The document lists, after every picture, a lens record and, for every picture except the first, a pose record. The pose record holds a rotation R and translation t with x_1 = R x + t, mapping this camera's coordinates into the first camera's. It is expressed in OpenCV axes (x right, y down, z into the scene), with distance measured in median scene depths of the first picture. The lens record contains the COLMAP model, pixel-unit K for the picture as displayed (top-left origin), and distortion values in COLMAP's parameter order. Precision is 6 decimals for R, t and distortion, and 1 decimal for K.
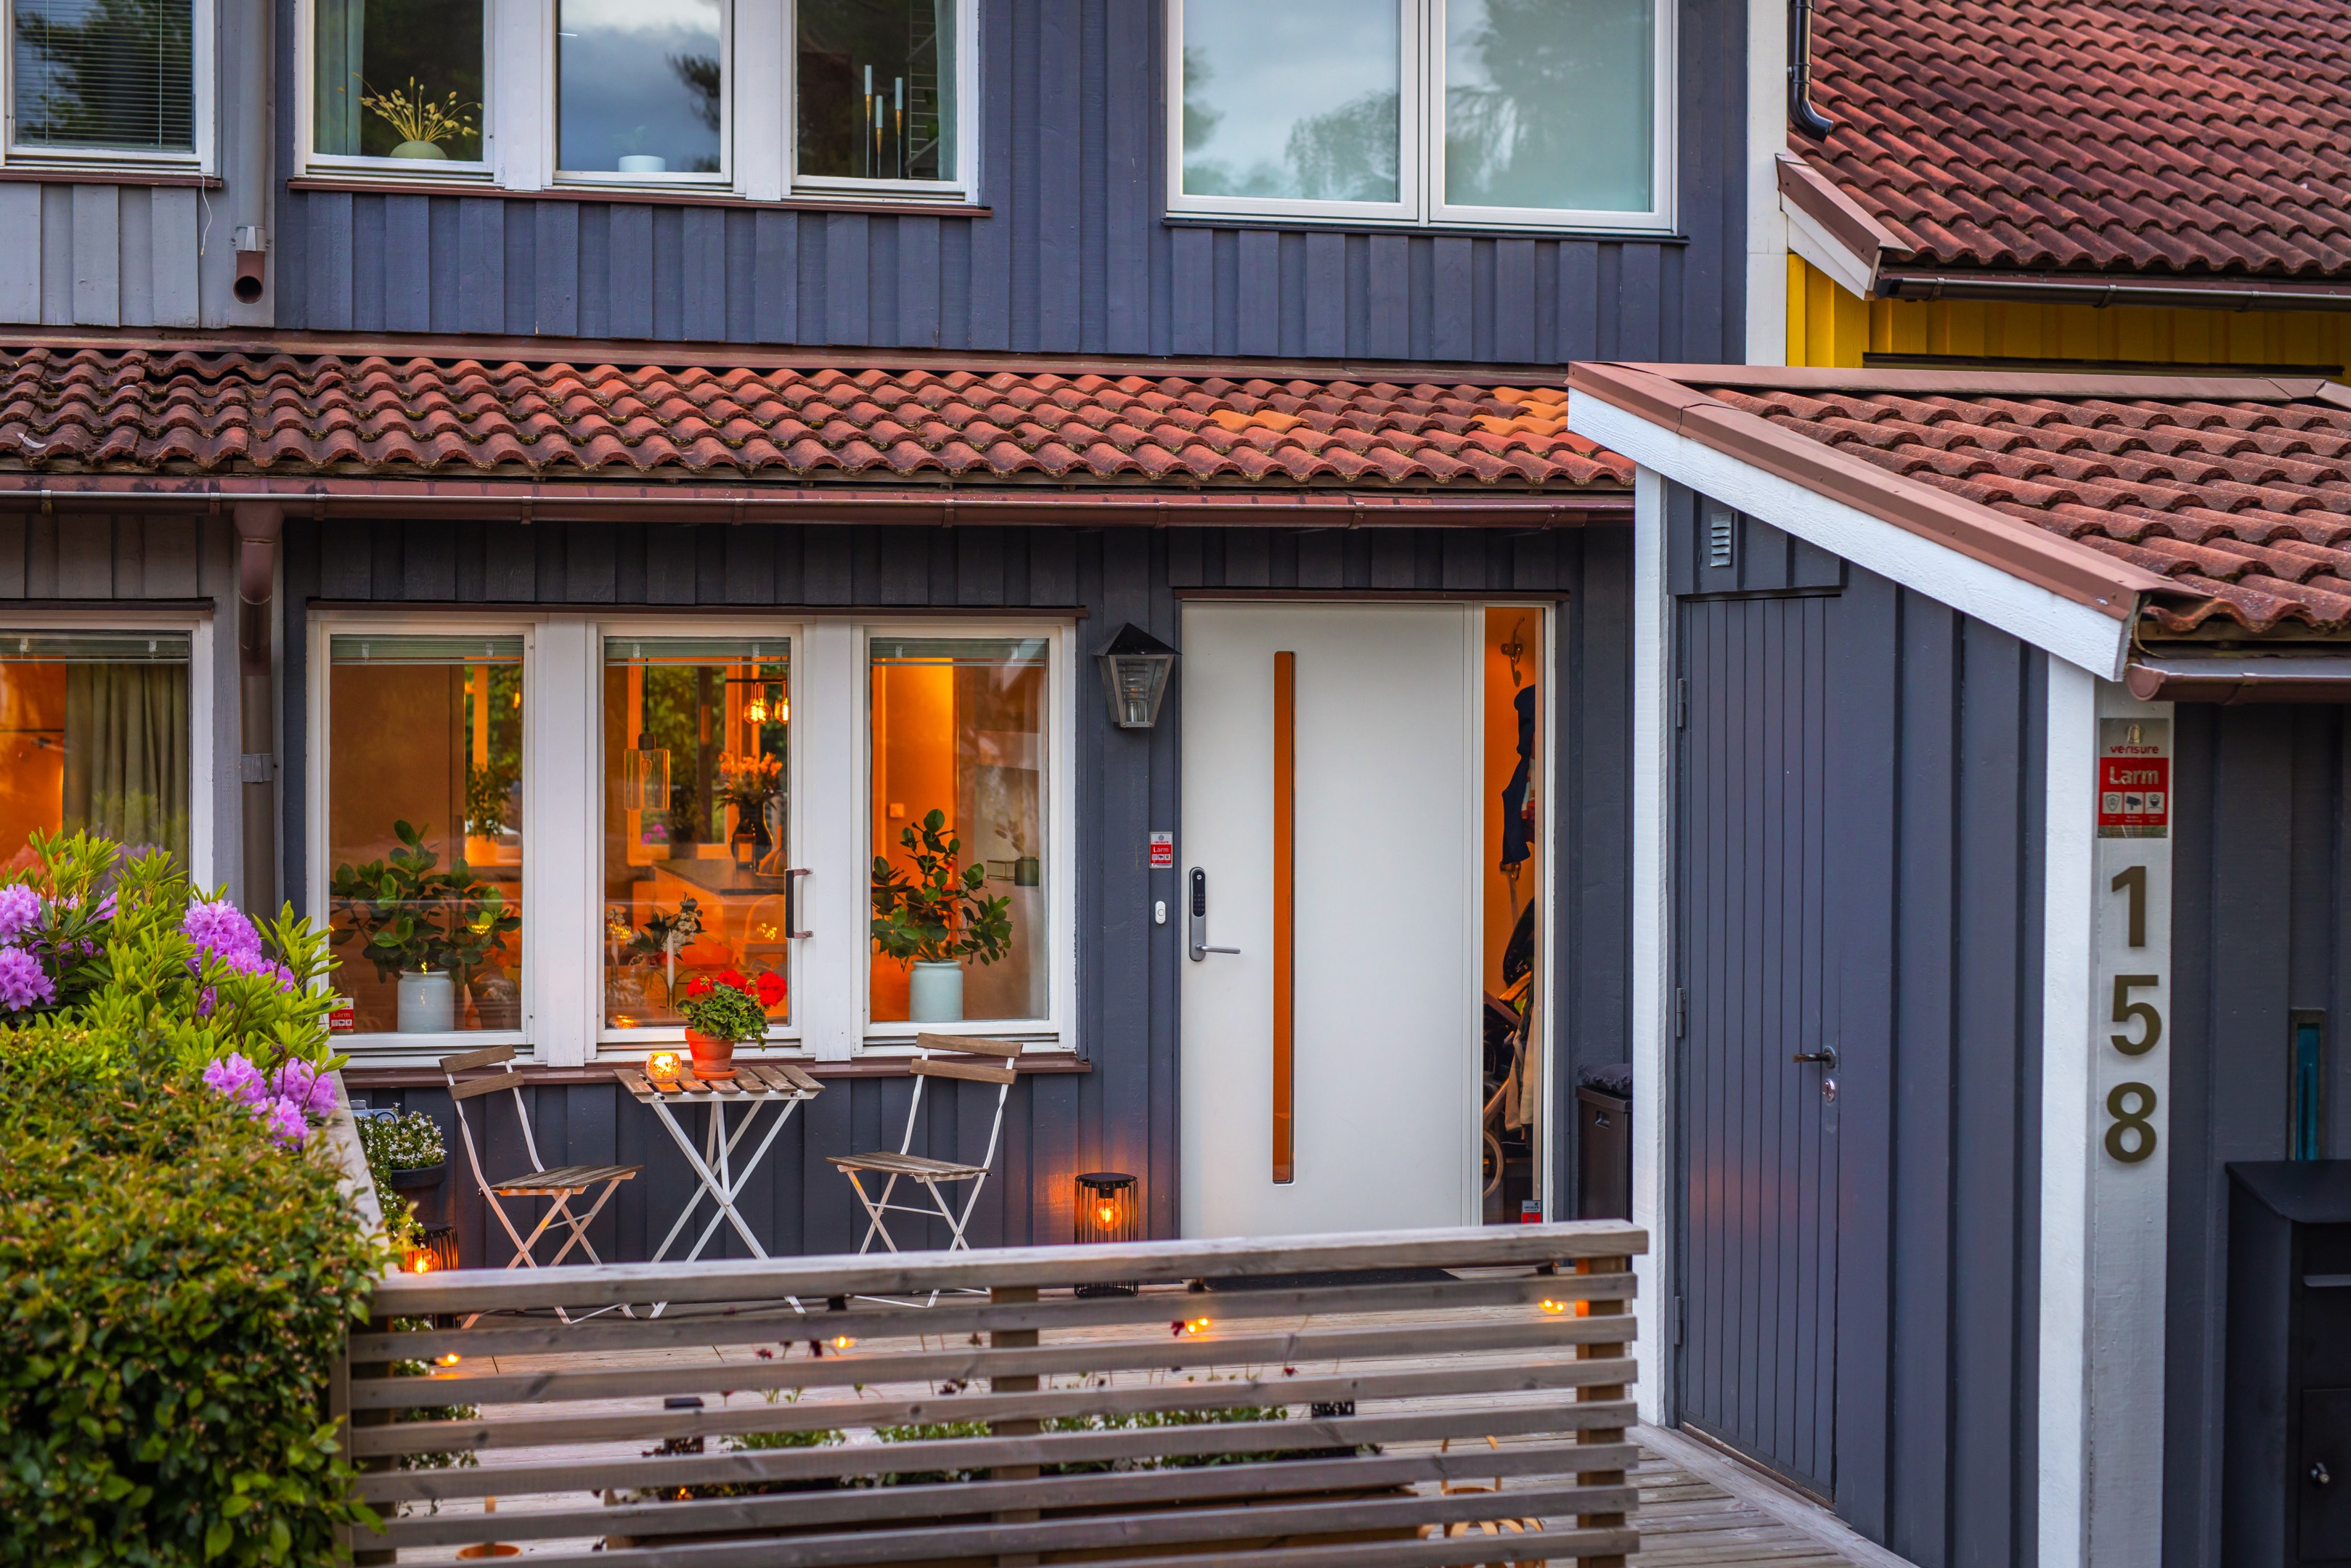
lens RADIAL K [[3446.5, 0, 1173.1], [0, 3446.5, 822.6], [0, 0, 1]] dist [0.000667, 0.105886]
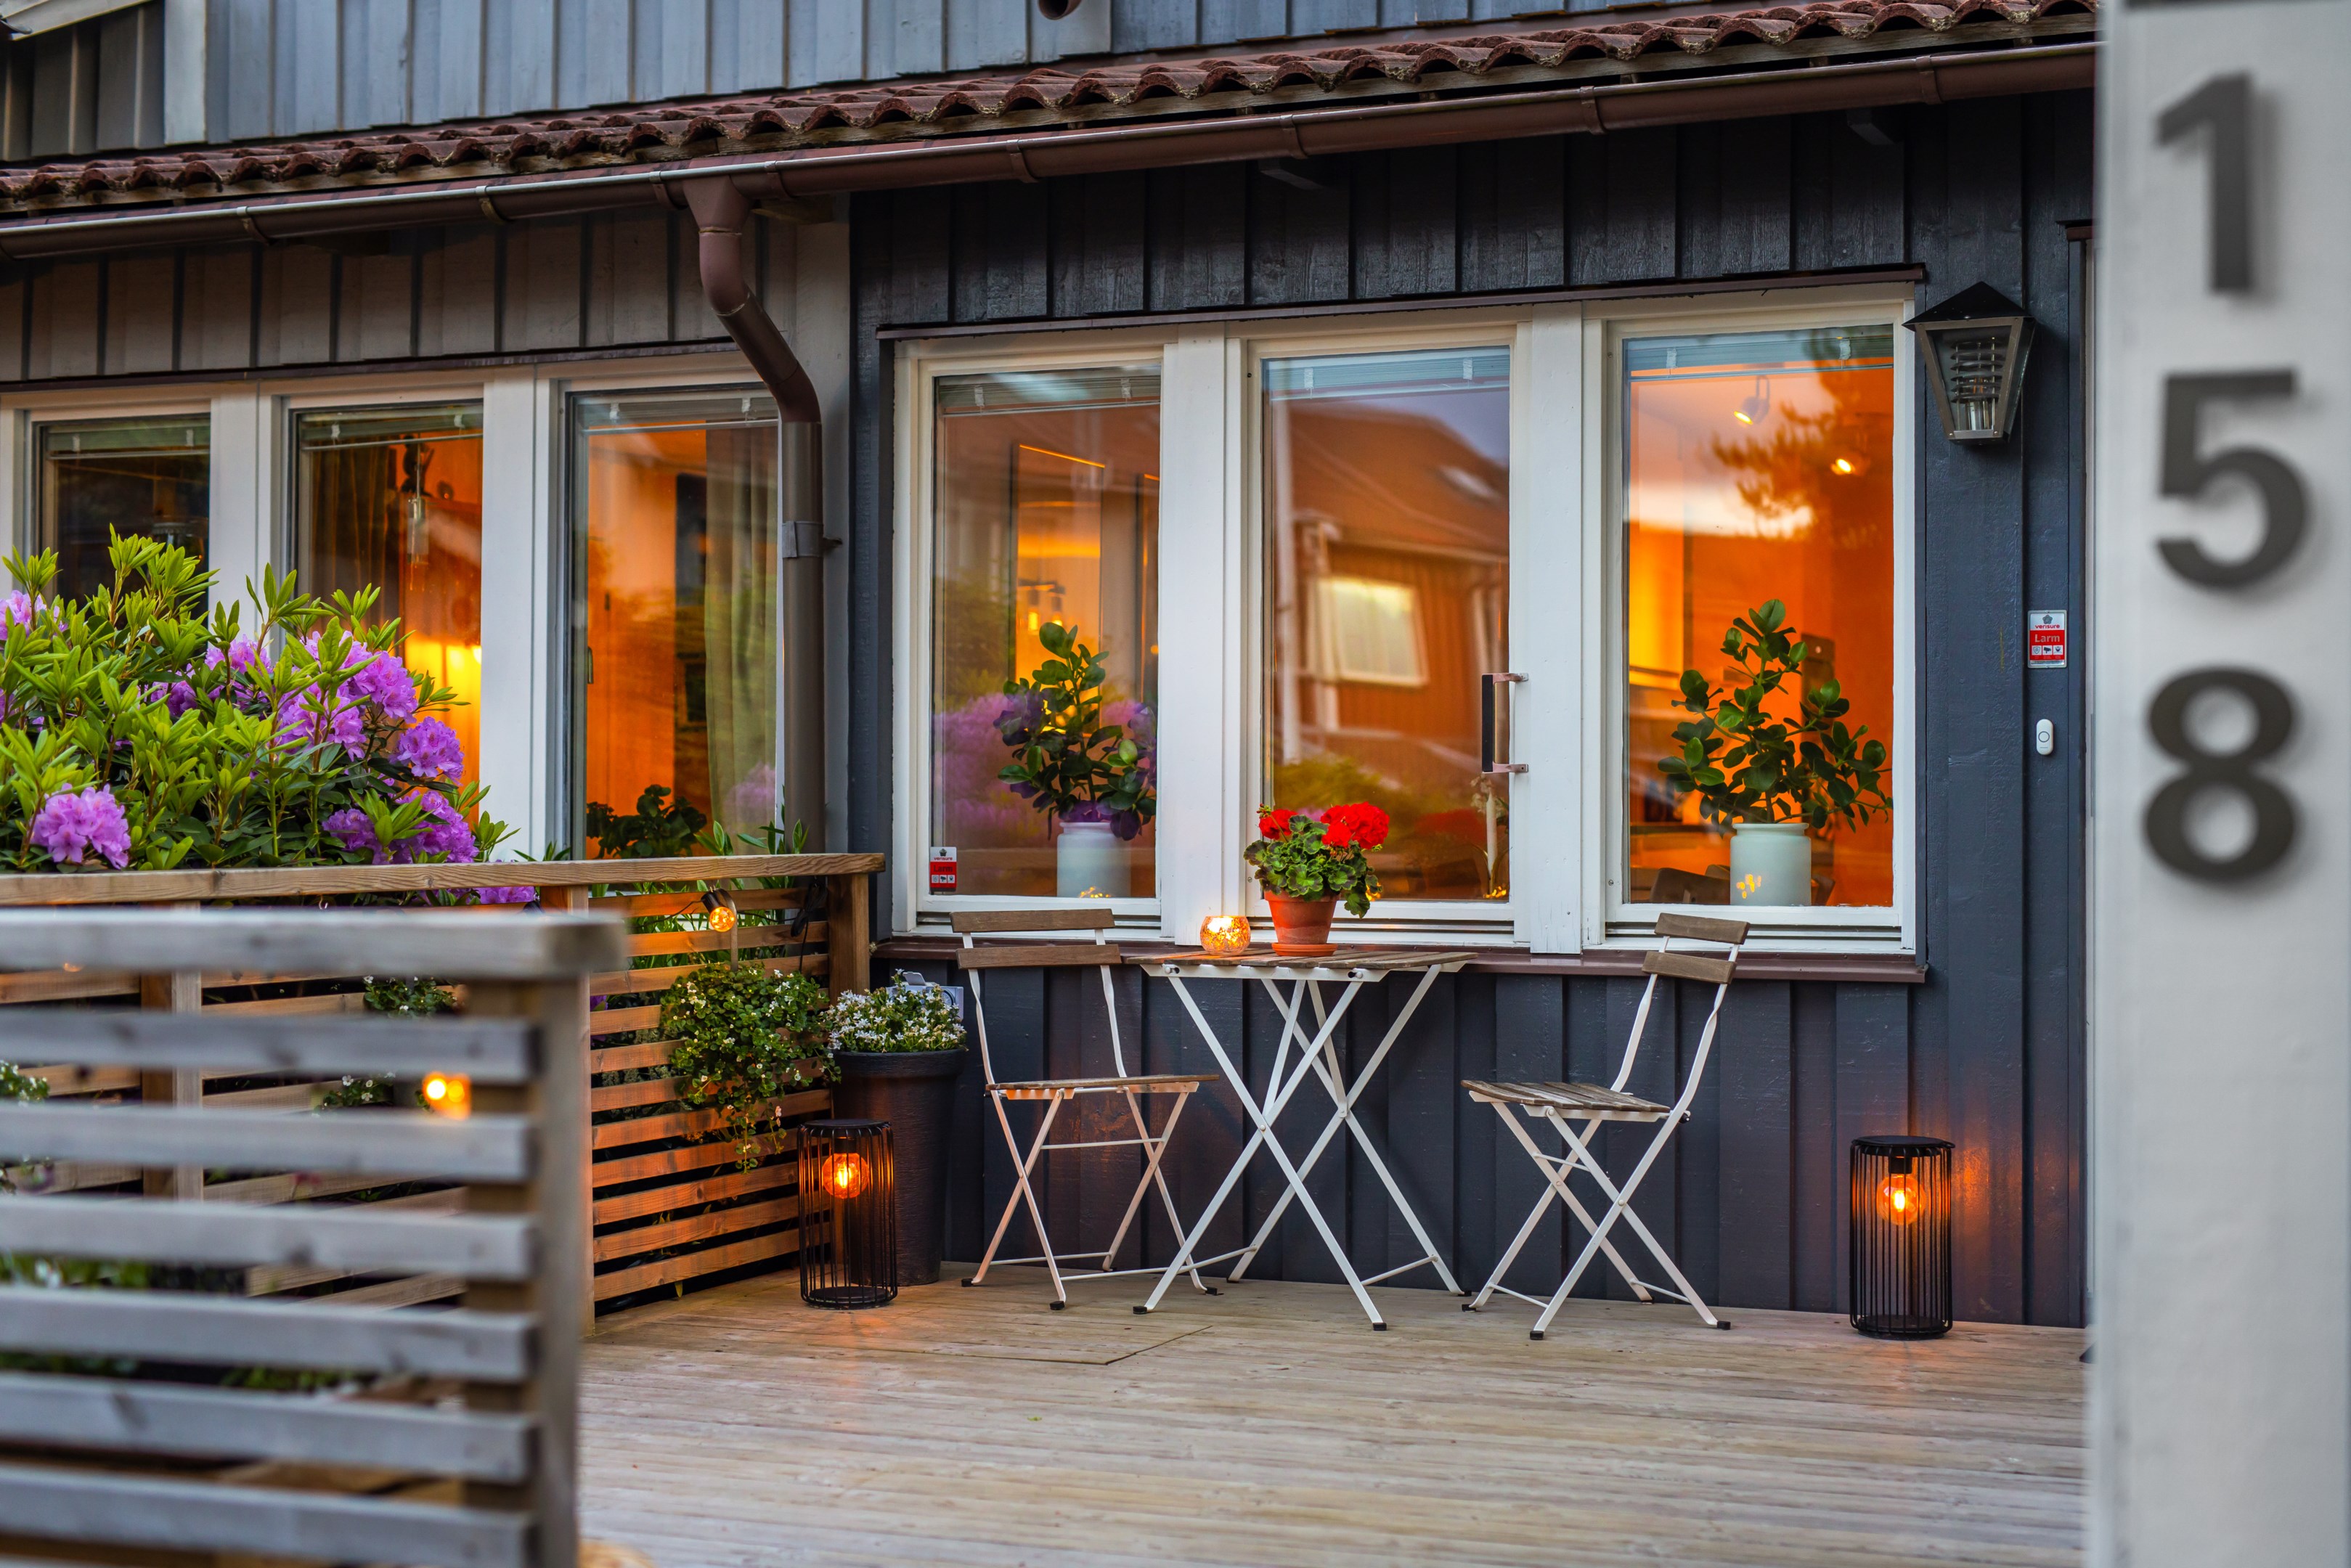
lens RADIAL K [[3446.5, 0, 1173.1], [0, 3446.5, 822.6], [0, 0, 1]] dist [0.000667, 0.105886]
pose [[0.785913, -0.003331, -0.618328, 0.268742], [-0.022985, 0.999137, -0.034597, 0.069070], [0.617910, 0.041402, 0.785158, 0.413919]]
